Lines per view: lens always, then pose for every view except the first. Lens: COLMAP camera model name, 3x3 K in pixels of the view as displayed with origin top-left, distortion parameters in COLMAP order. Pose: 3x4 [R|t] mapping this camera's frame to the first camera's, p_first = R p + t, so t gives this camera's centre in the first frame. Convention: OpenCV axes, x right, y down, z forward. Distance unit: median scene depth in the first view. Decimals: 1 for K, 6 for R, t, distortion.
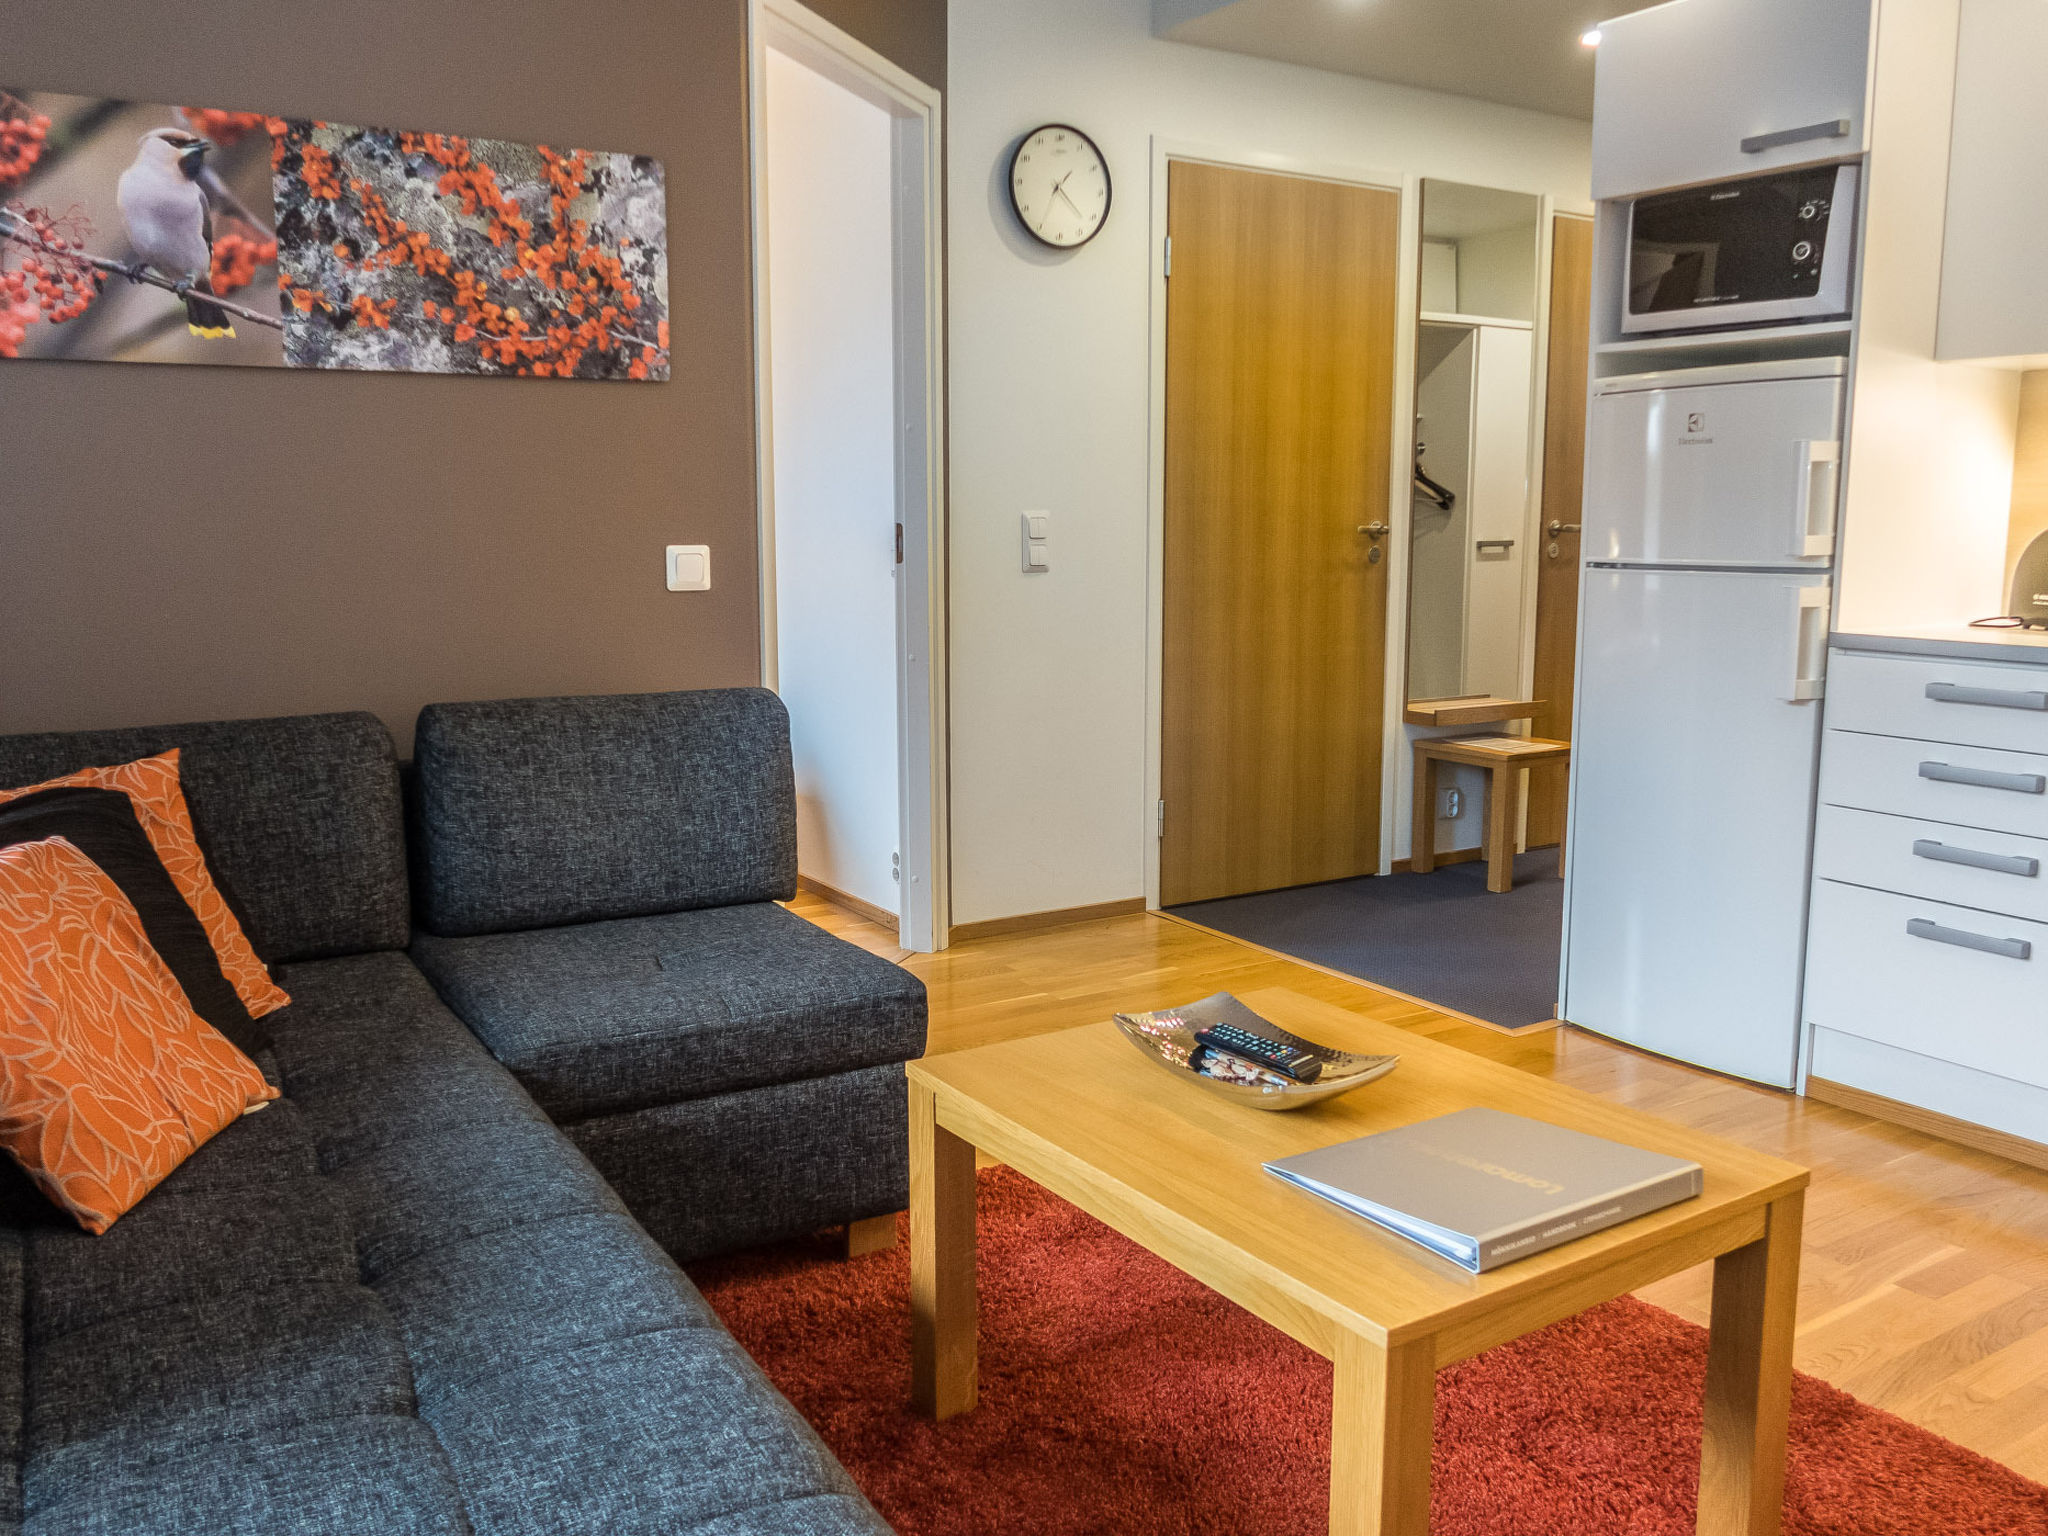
lens RADIAL K [[1614.3, 0, 1024.0], [0, 1614.3, 768.0], [0, 0, 1]] dist [-0.025495, 0.006624]
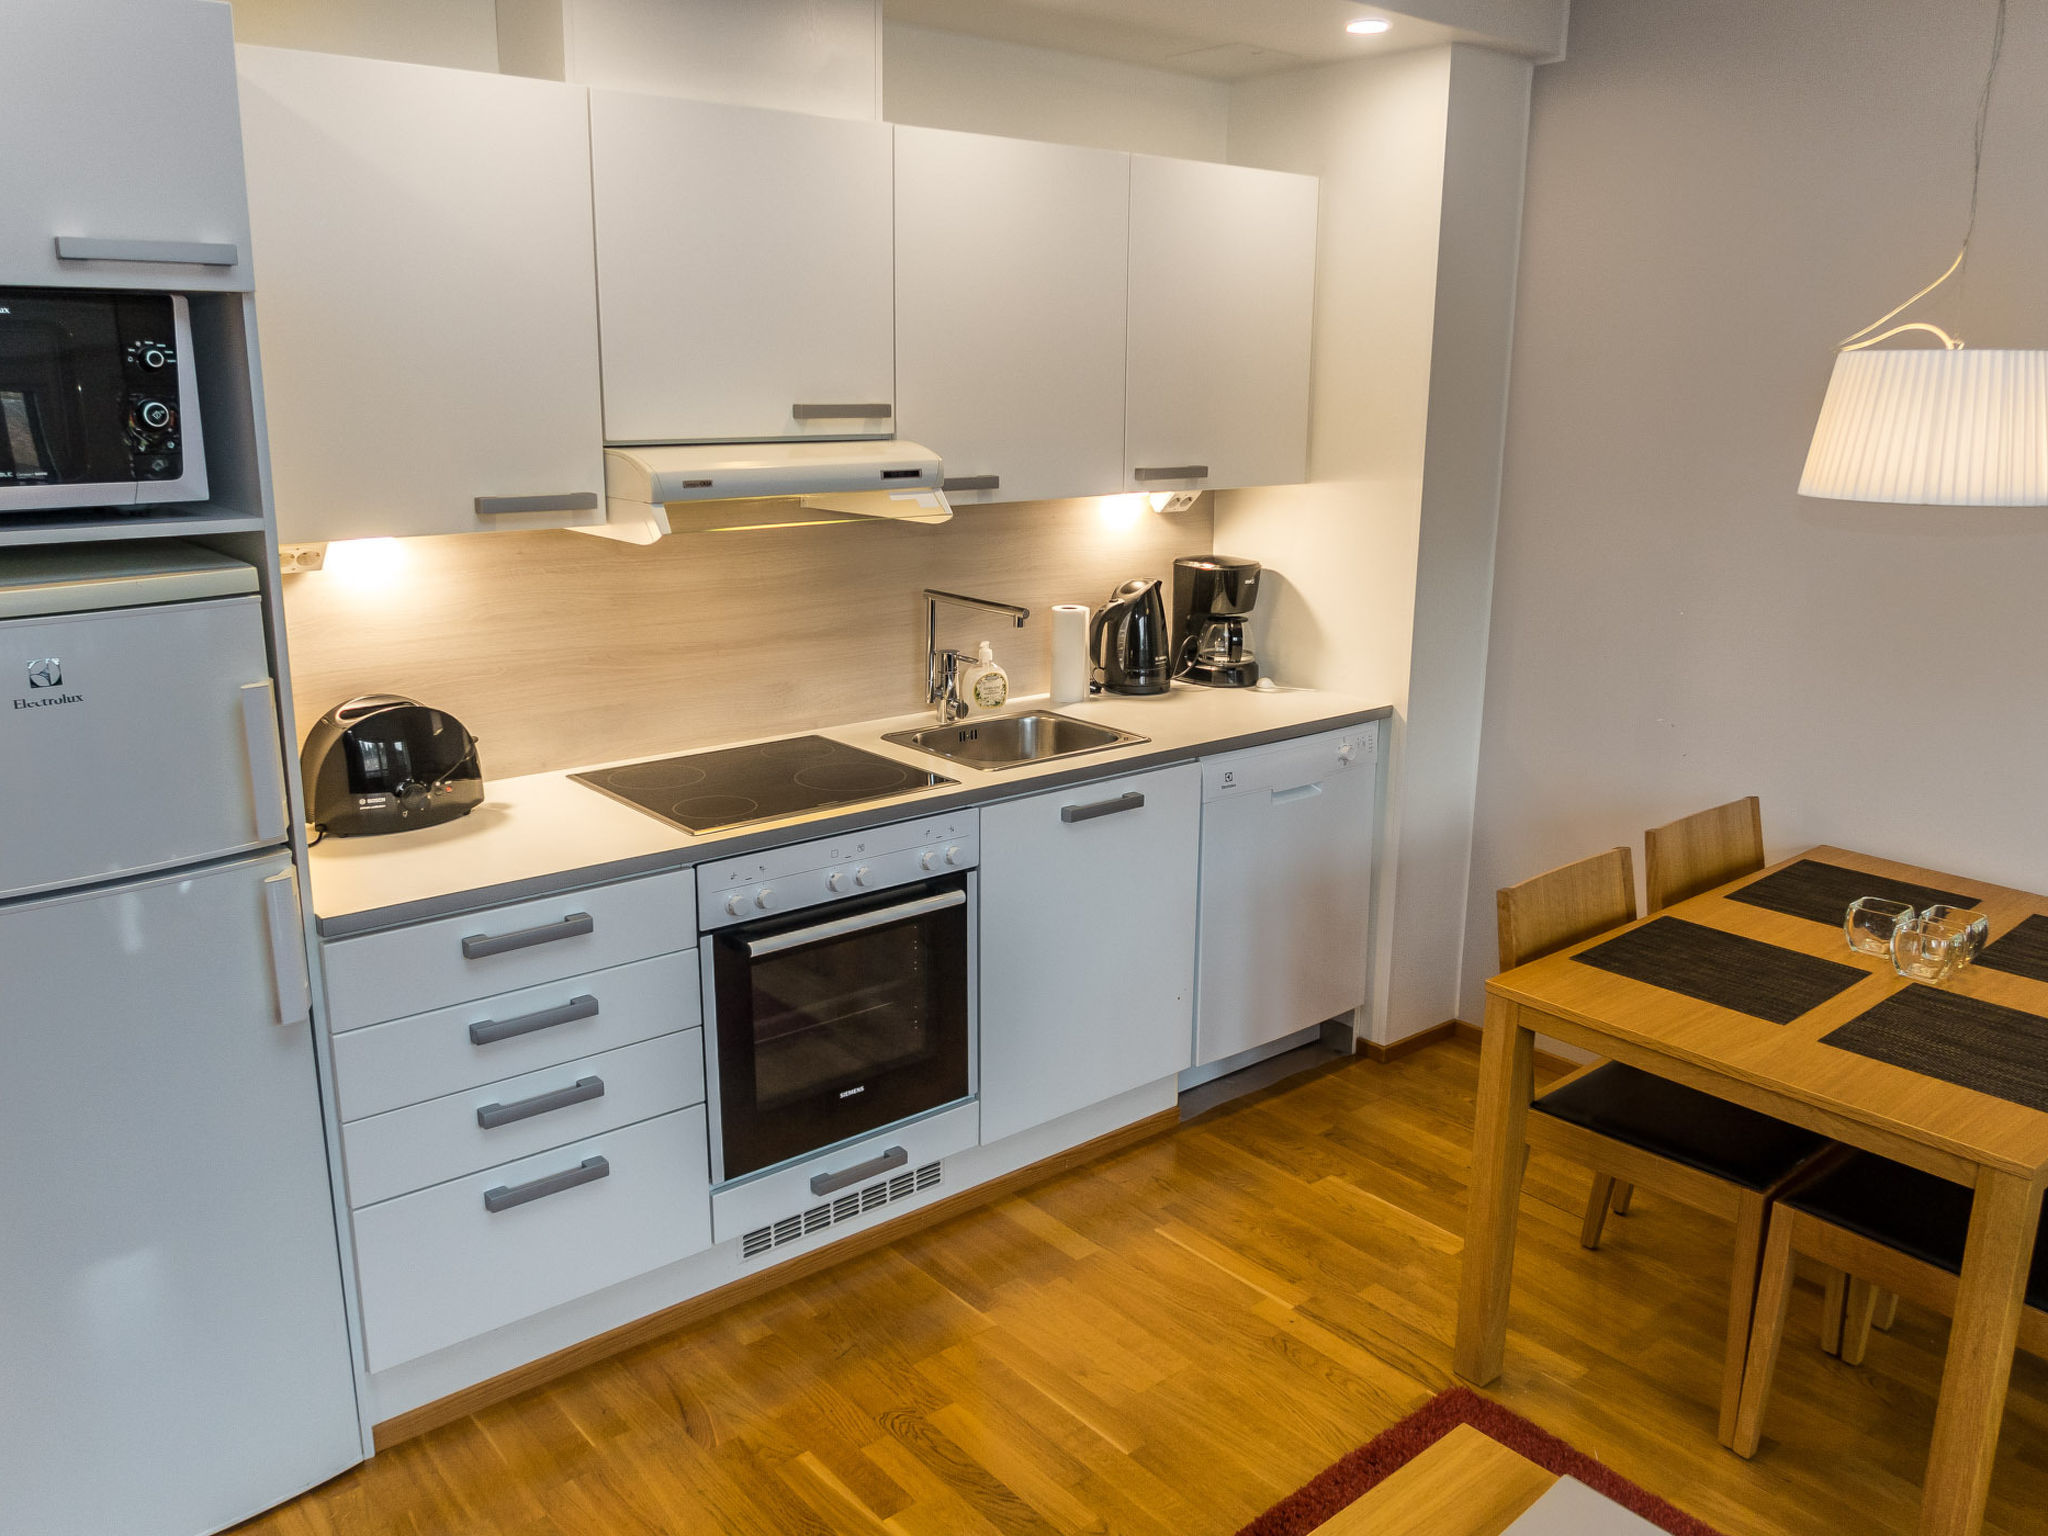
lens RADIAL K [[1614.3, 0, 1024.0], [0, 1614.3, 768.0], [0, 0, 1]] dist [-0.025495, 0.006624]
pose [[-0.124442, -0.243999, 0.961758, -0.260172], [0.140837, 0.955135, 0.260542, -0.306069], [-0.982181, 0.167873, -0.084495, 0.720364]]
